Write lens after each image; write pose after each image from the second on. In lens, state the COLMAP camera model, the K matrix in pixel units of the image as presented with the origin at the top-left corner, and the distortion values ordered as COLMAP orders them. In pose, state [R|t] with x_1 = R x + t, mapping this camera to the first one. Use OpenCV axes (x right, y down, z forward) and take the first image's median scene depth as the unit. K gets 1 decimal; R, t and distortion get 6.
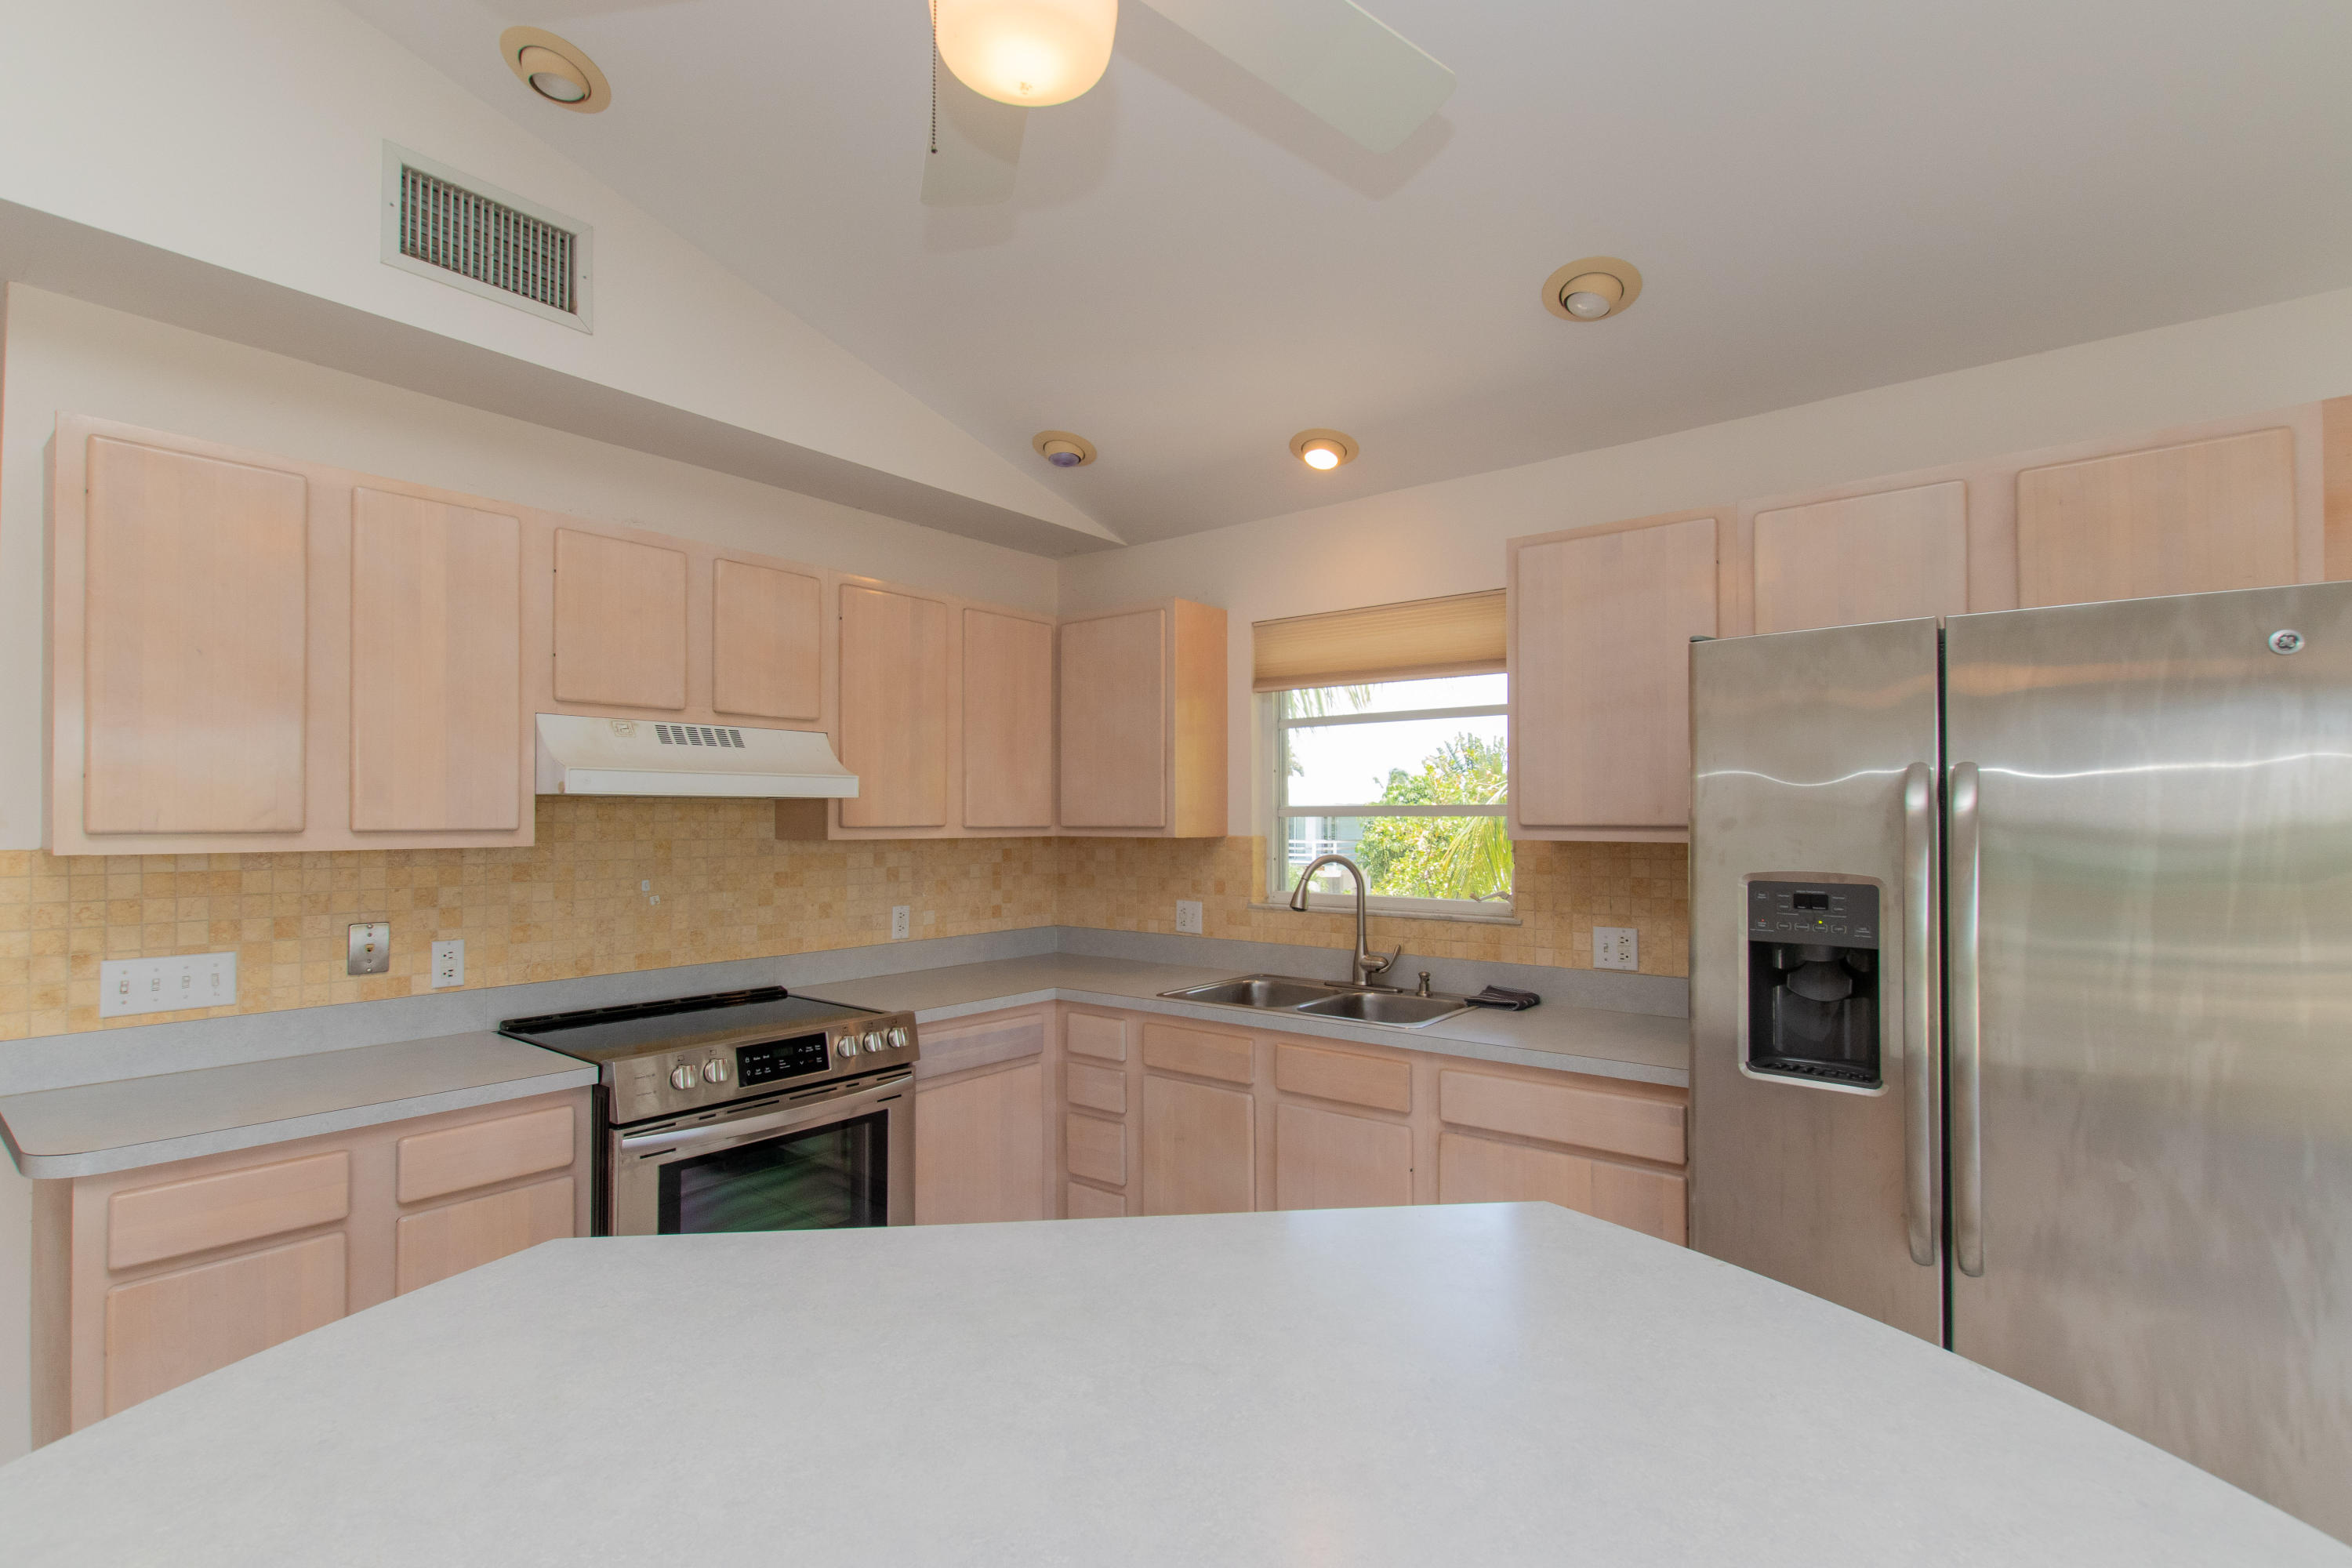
lens RADIAL K [[1072.7, 0, 1182.6], [0, 1072.7, 799.8], [0, 0, 1]] dist [-0.000731, -0.000375]
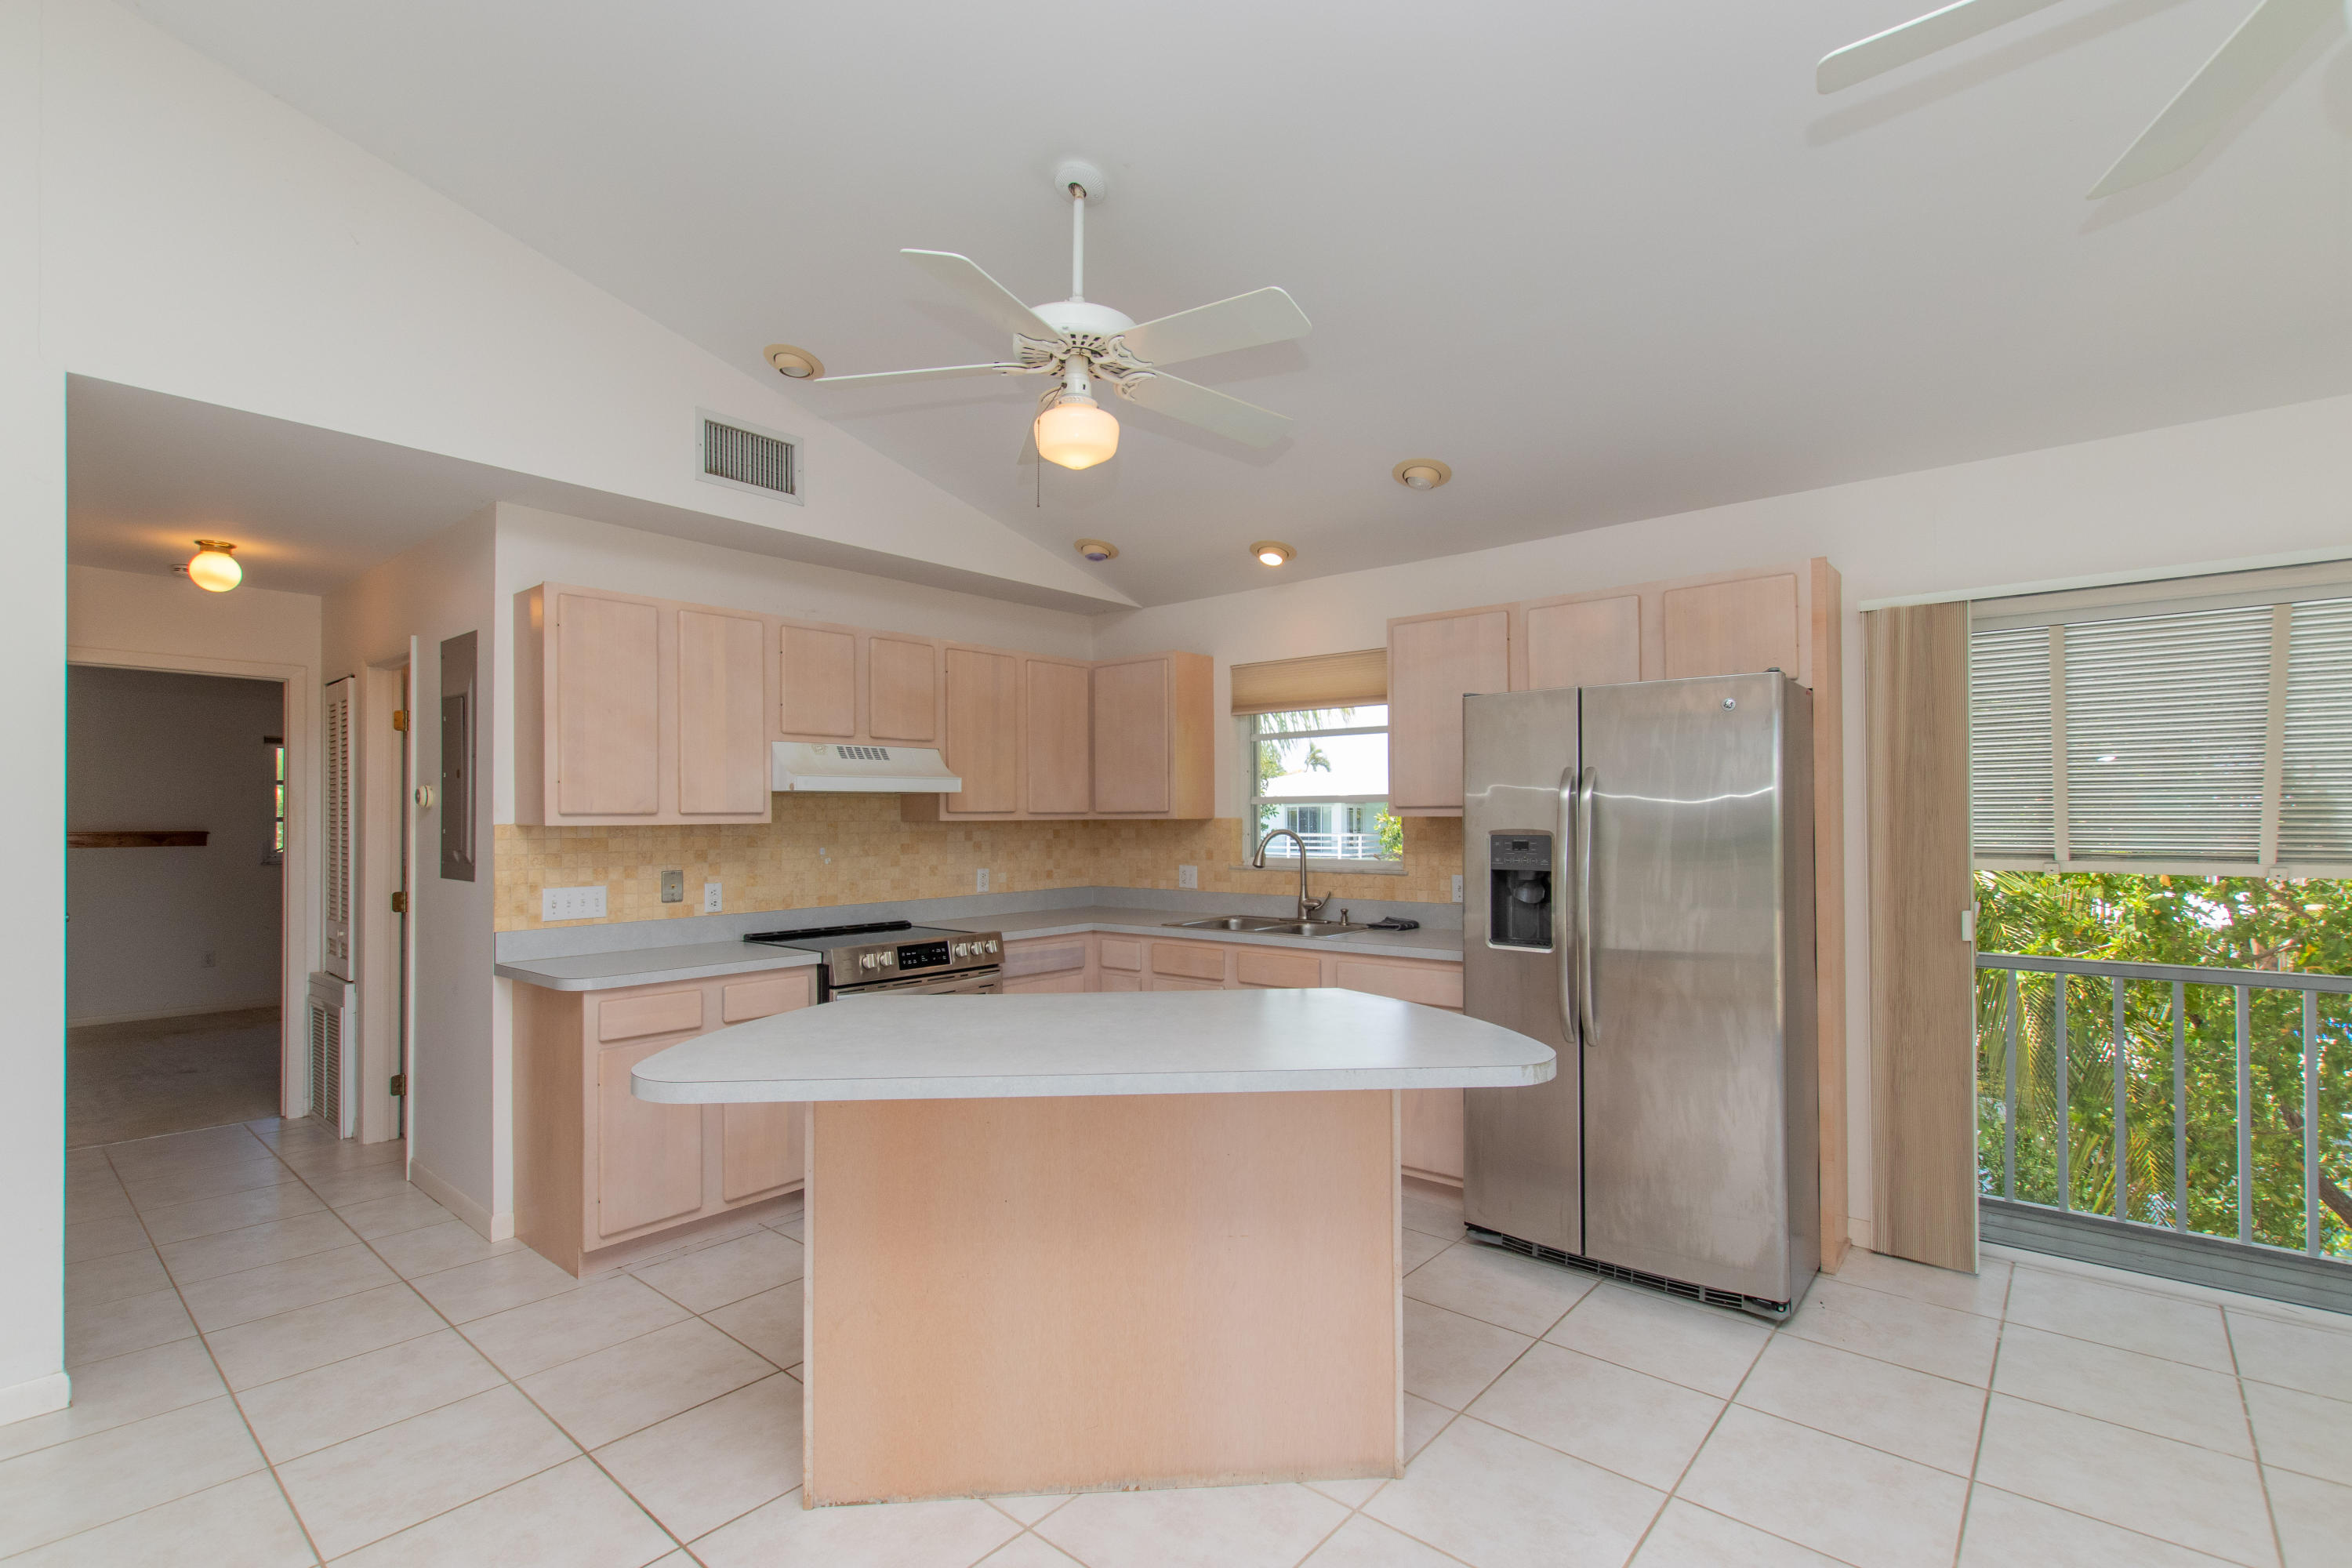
lens RADIAL K [[1074.1, 0, 1203.9], [0, 1074.1, 792.2], [0, 0, 1]] dist [0.000122, -0.000057]
pose [[0.999905, -0.007619, -0.011481, 0.054500], [0.007578, 0.999965, -0.003566, 0.005979], [0.011508, 0.003479, 0.999928, -0.492836]]
